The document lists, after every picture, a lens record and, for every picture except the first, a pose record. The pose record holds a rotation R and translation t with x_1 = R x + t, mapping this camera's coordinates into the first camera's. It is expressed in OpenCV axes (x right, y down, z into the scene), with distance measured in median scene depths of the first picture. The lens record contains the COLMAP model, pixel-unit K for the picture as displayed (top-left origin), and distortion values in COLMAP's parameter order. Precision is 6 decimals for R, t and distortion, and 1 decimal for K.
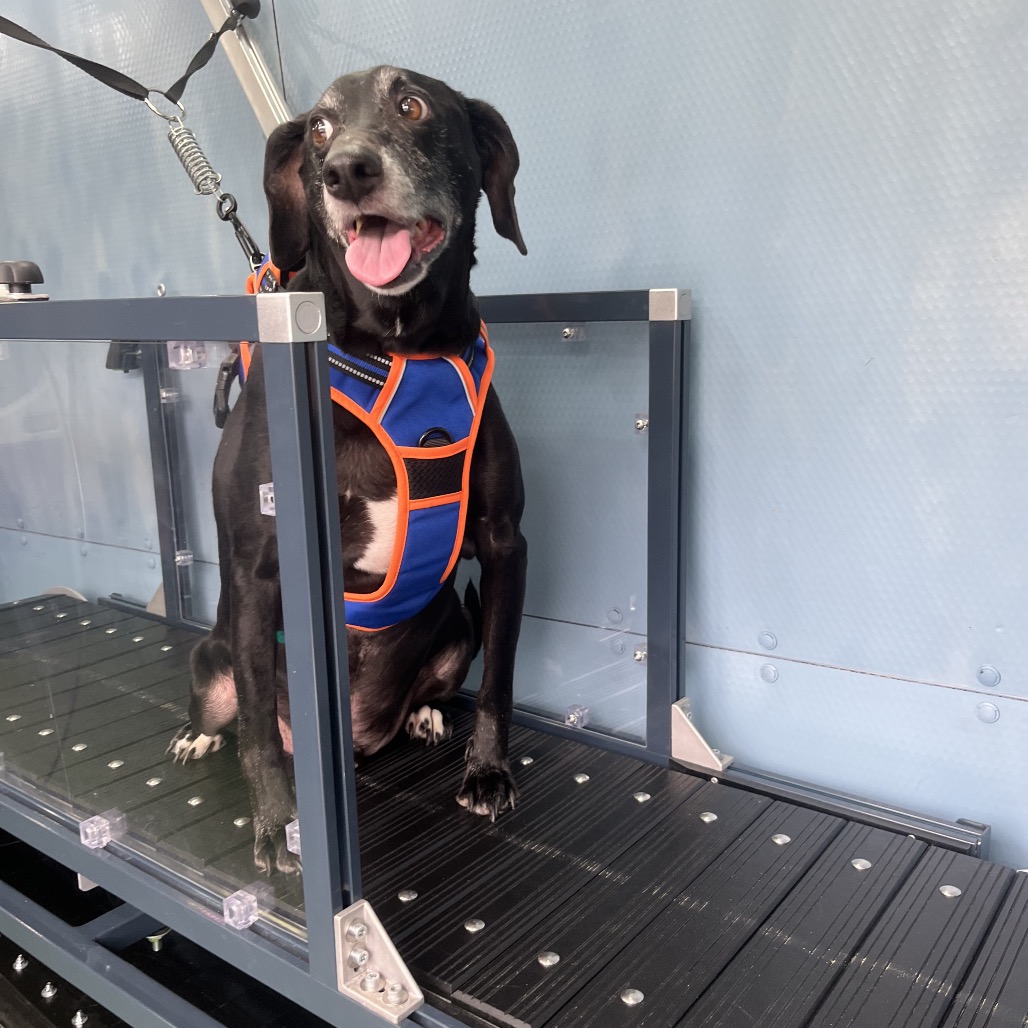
lens RADIAL K [[1024.2, 0, 499.7], [0, 1024.2, 530.4], [0, 0, 1]] dist [-0.005577, 0.000000]
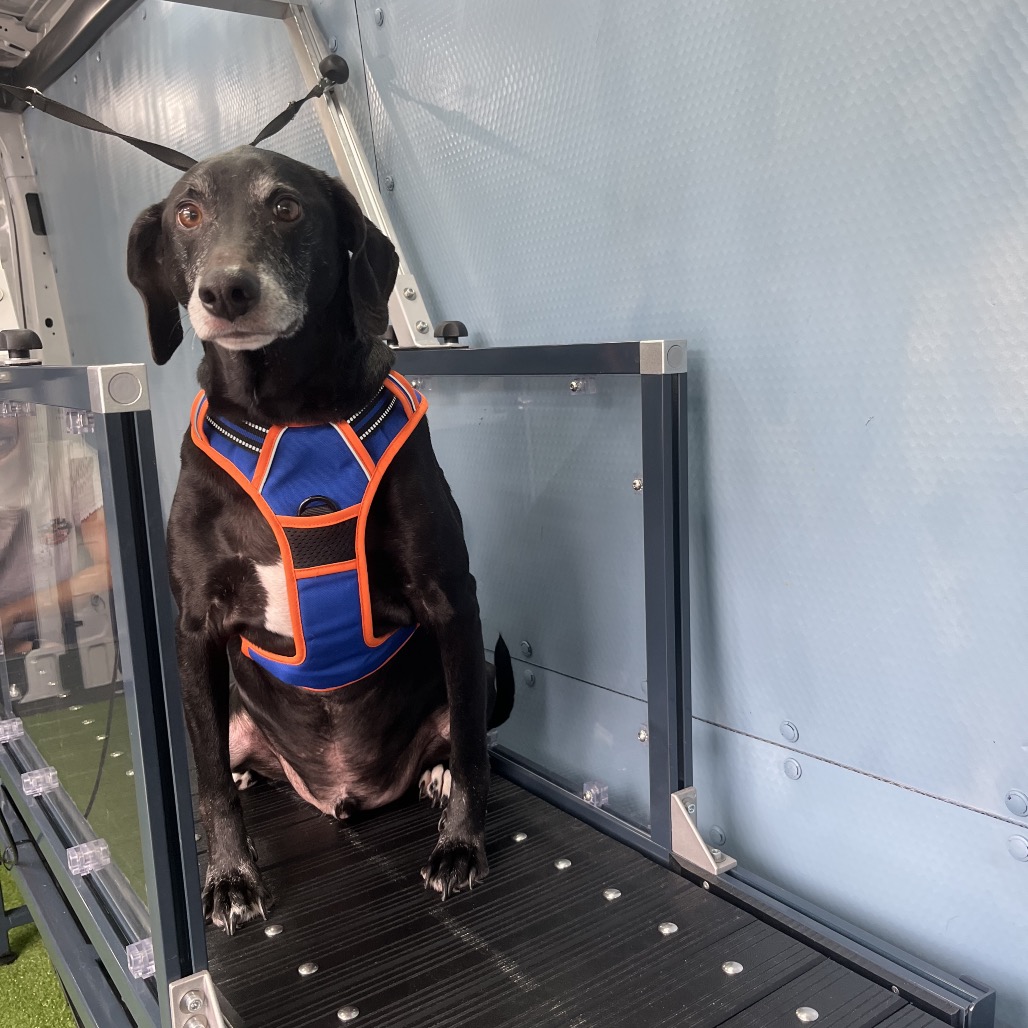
lens RADIAL K [[1024.2, 0, 509.5], [0, 1024.2, 518.8], [0, 0, 1]] dist [-0.005577, 0.000000]
pose [[0.958345, 0.032033, -0.283811, 0.318968], [-0.042964, 0.998552, -0.032373, -0.042294], [0.282363, 0.043218, 0.958334, 0.092696]]
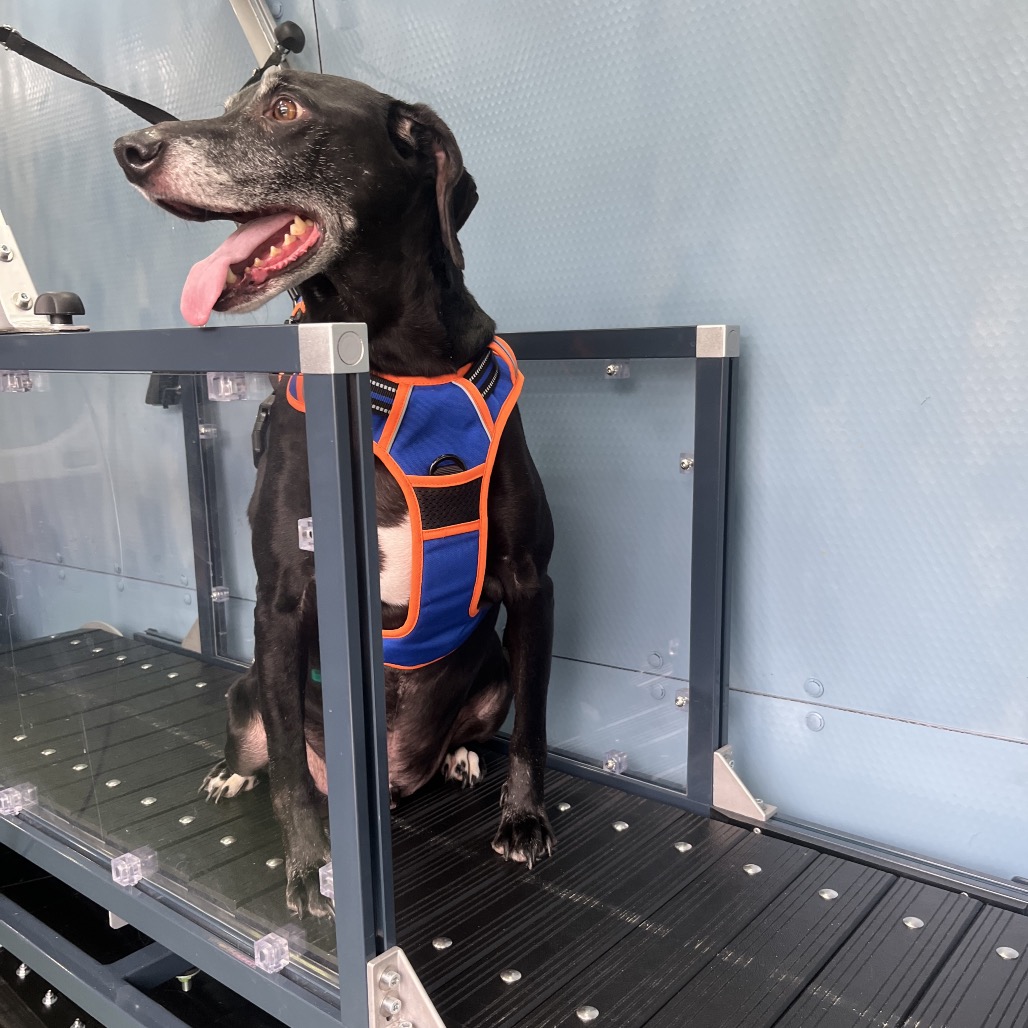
lens RADIAL K [[1024.2, 0, 498.1], [0, 1024.2, 563.1], [0, 0, 1]] dist [-0.005577, 0.000000]
pose [[0.999338, 0.013718, -0.033709, -0.007573], [-0.014044, 0.999857, -0.009461, 0.003134], [0.033575, 0.009929, 0.999387, 0.021537]]
